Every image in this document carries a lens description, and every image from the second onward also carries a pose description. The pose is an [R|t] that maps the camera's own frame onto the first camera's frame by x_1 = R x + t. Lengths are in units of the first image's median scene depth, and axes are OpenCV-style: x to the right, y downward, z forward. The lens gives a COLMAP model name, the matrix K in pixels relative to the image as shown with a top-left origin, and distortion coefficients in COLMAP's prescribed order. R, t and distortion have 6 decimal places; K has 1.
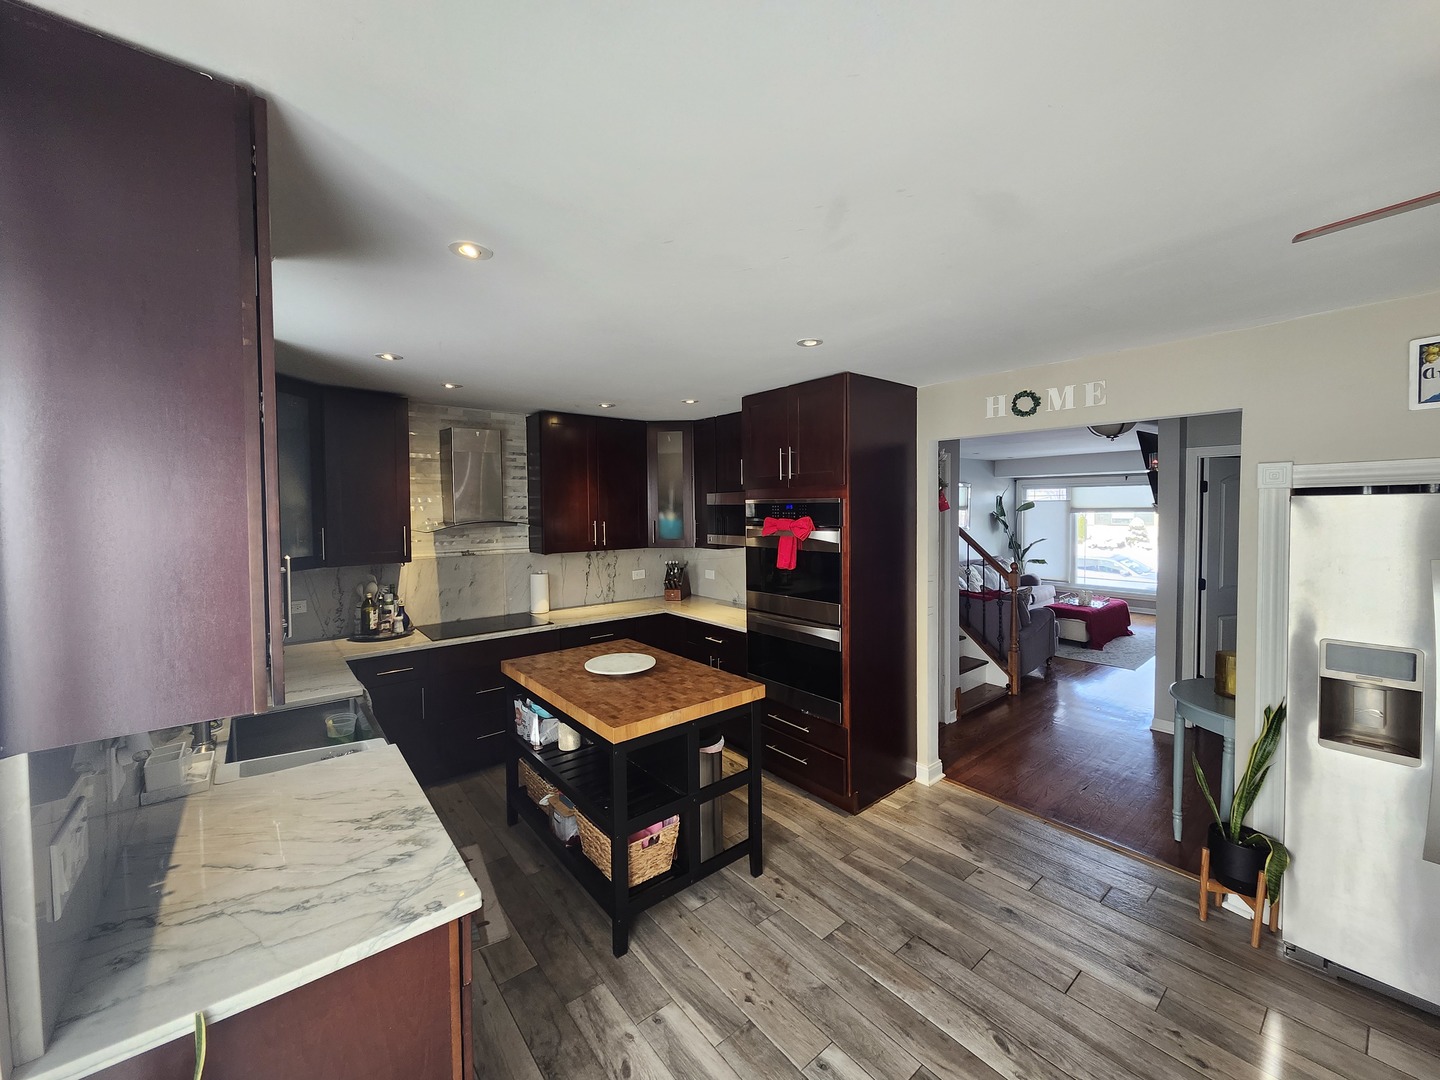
lens RADIAL K [[566.2, 0, 723.4], [0, 566.2, 524.9], [0, 0, 1]] dist [0.003382, -0.000116]
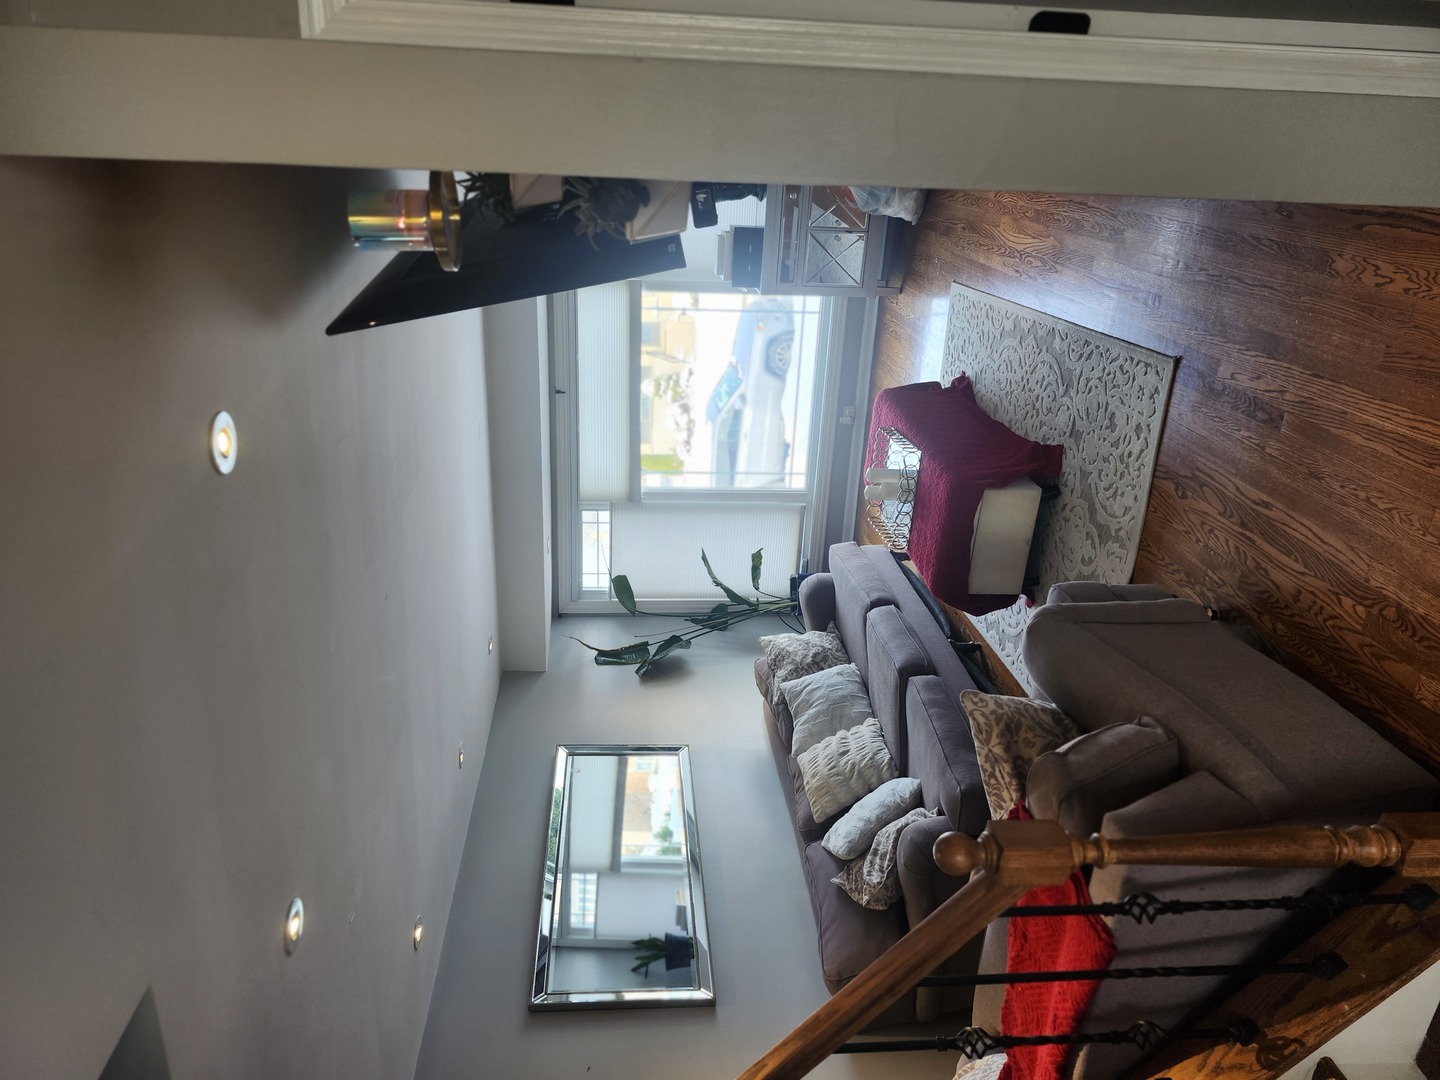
lens RADIAL K [[996.7, 0, 715.9], [0, 996.7, 545.9], [0, 0, 1]] dist [0.022613, -0.018614]
pose [[-0.030174, -0.888894, 0.457119, 0.236908], [0.997743, 0.000660, 0.067144, -0.014447], [-0.059985, 0.458113, 0.886867, 0.346772]]
